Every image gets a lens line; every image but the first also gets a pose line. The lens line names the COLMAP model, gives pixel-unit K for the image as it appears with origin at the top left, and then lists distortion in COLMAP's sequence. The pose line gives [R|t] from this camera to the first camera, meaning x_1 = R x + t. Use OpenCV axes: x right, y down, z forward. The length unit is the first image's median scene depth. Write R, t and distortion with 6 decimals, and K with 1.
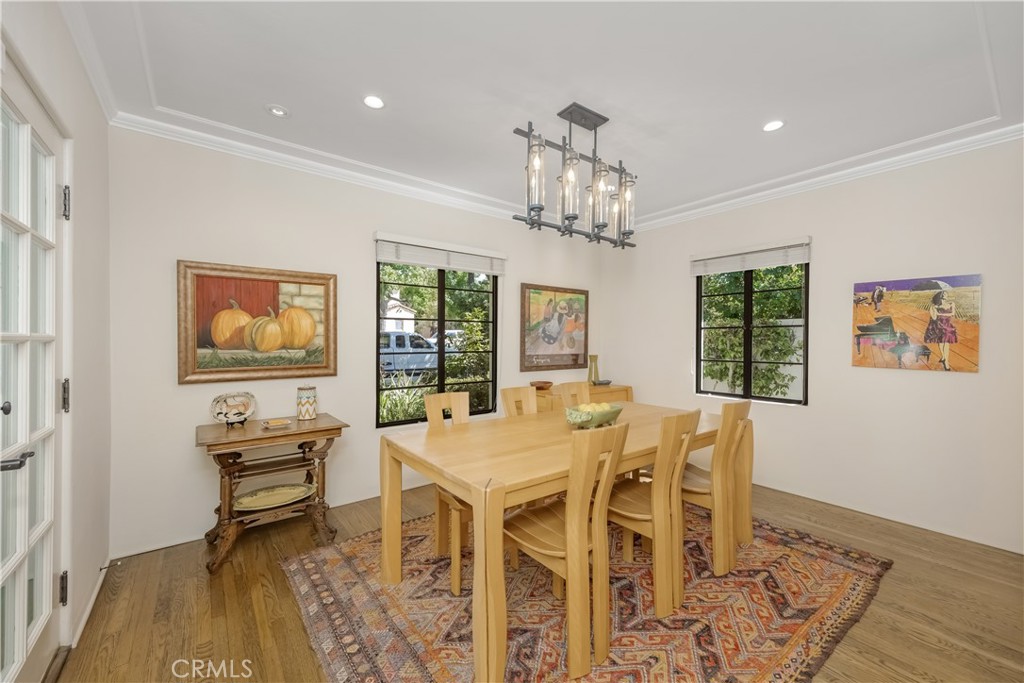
lens RADIAL K [[397.5, 0, 513.9], [0, 397.5, 340.3], [0, 0, 1]] dist [0.002887, 0.000164]
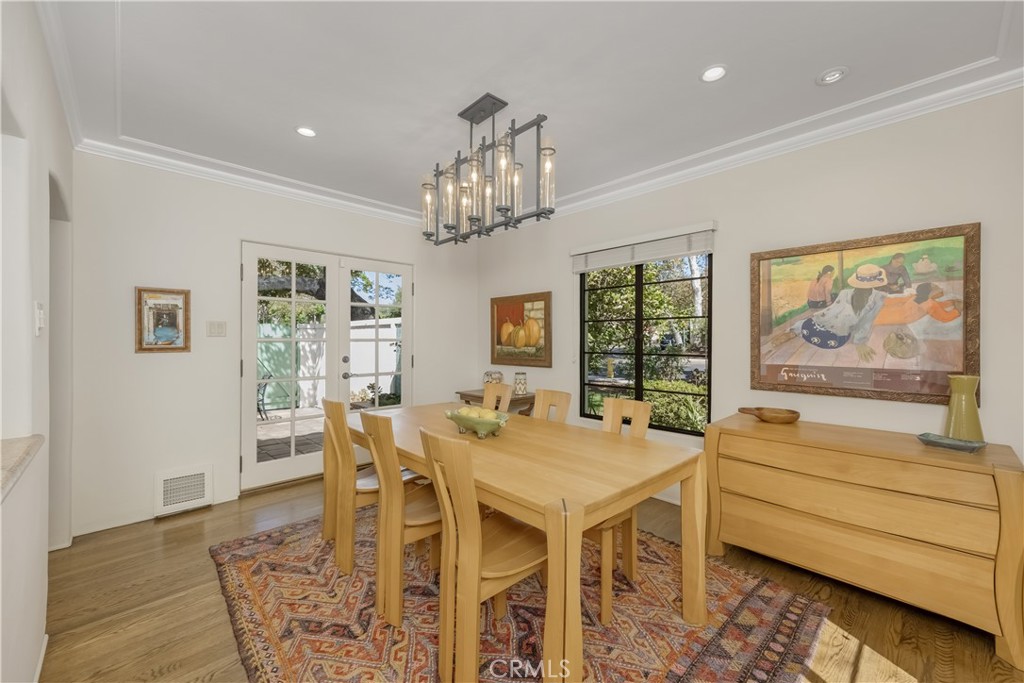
lens RADIAL K [[397.5, 0, 513.9], [0, 397.5, 340.3], [0, 0, 1]] dist [0.002887, 0.000164]
pose [[0.121906, 0.001931, -0.992540, 0.874768], [0.002102, 0.999995, 0.002204, -0.005055], [0.992539, -0.002355, 0.121901, 0.741190]]
